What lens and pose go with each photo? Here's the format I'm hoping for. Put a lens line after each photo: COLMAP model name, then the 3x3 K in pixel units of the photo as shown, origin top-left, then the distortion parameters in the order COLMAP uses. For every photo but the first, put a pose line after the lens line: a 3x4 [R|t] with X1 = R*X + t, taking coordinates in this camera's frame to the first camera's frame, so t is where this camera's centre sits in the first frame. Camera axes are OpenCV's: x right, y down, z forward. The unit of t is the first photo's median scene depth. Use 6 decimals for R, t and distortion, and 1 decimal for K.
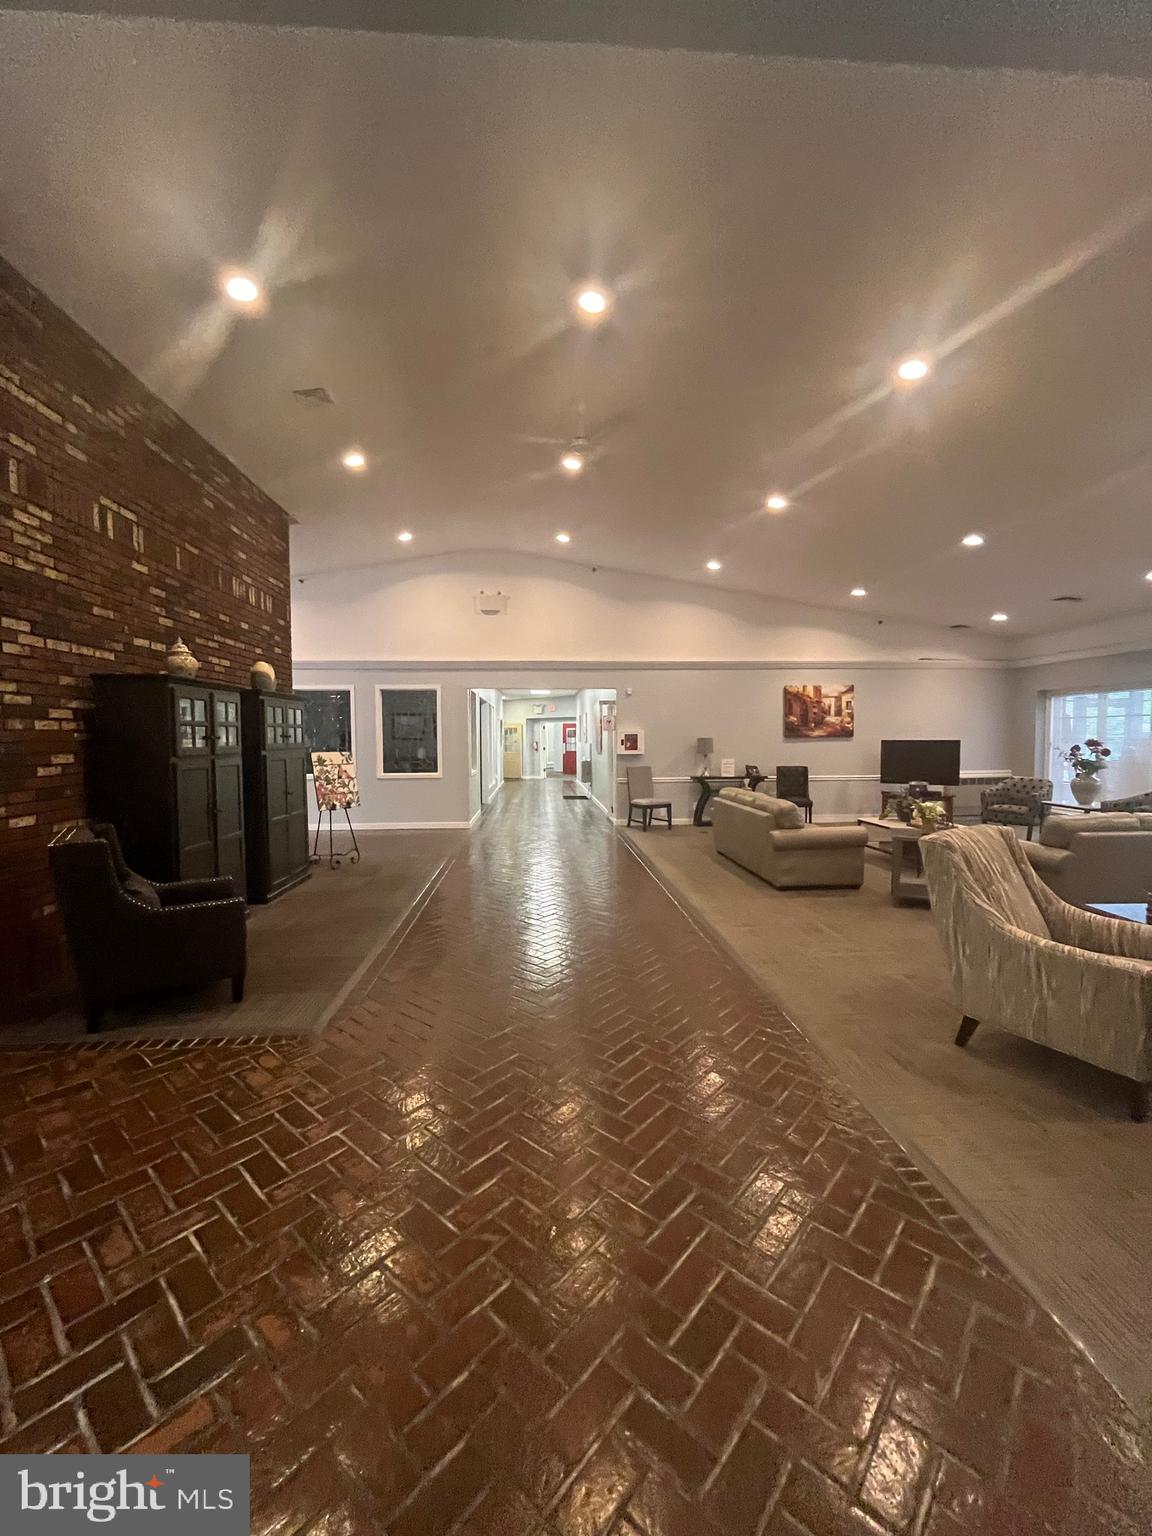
lens RADIAL K [[625.9, 0, 576.0], [0, 625.9, 768.0], [0, 0, 1]] dist [-0.000040, -0.000005]
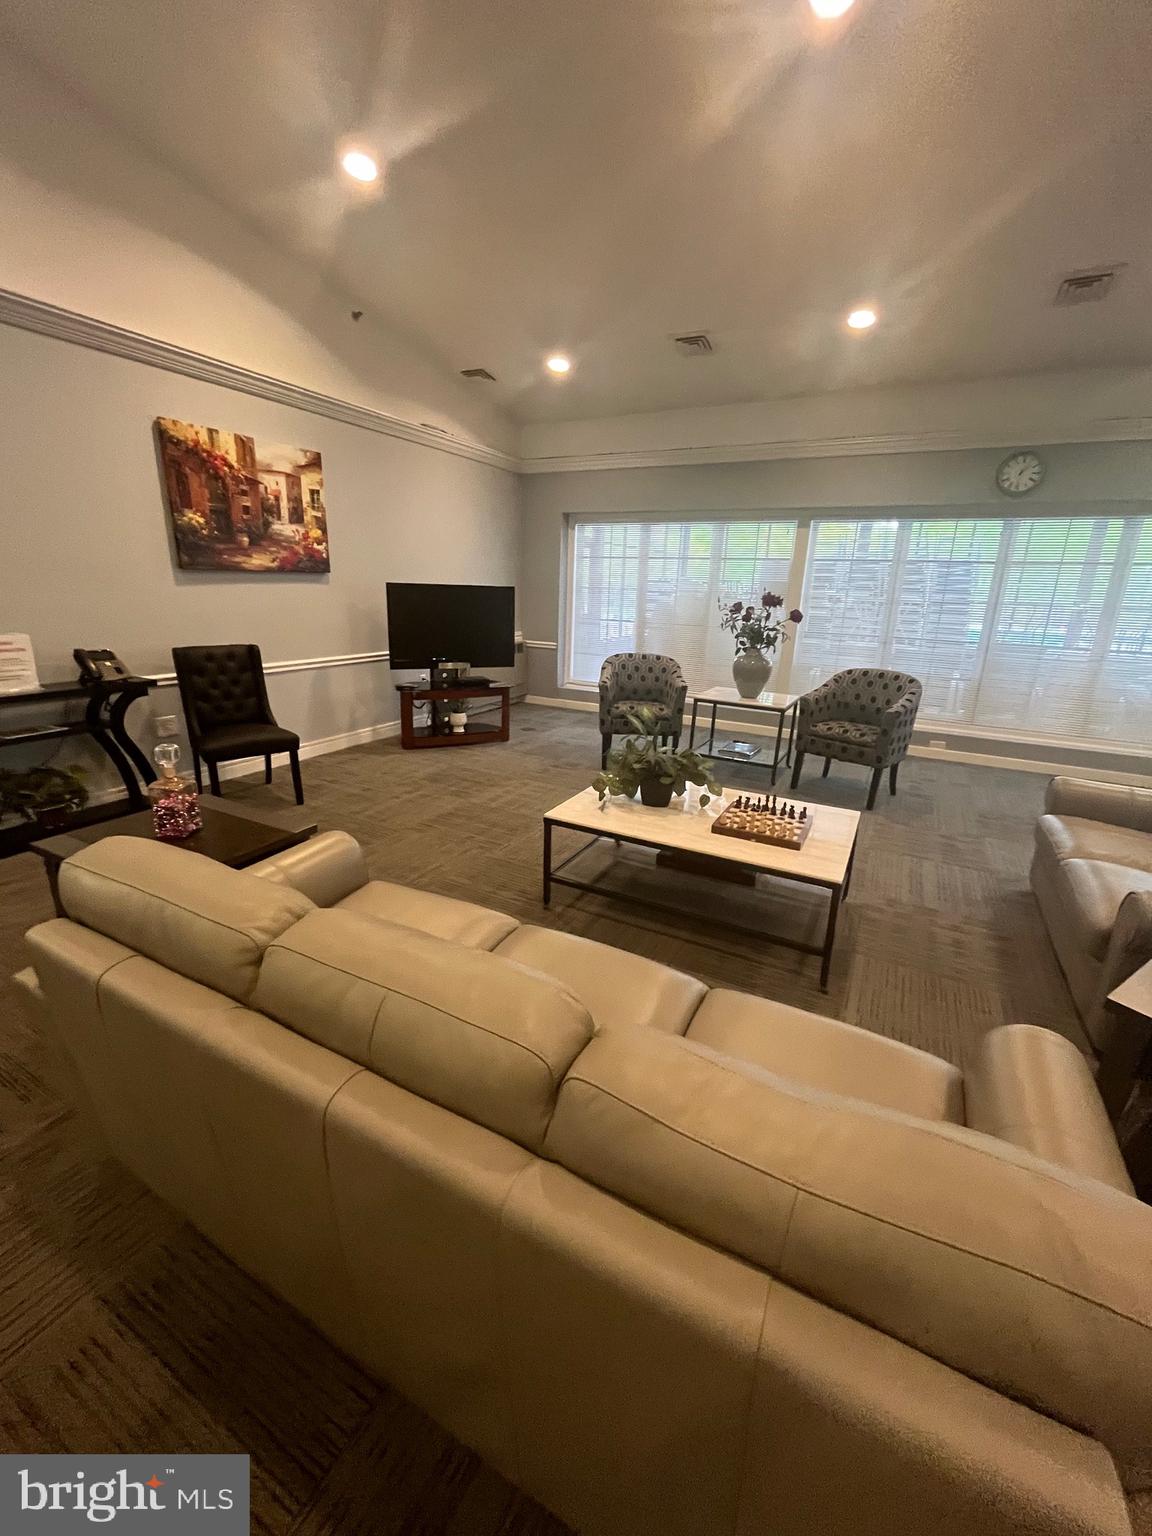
lens RADIAL K [[625.9, 0, 576.0], [0, 625.9, 768.0], [0, 0, 1]] dist [-0.000040, -0.000005]
pose [[0.524763, -0.220733, 0.822132, 0.121962], [0.006805, 0.966852, 0.255245, -0.027359], [-0.851221, -0.128349, 0.508871, 0.589656]]
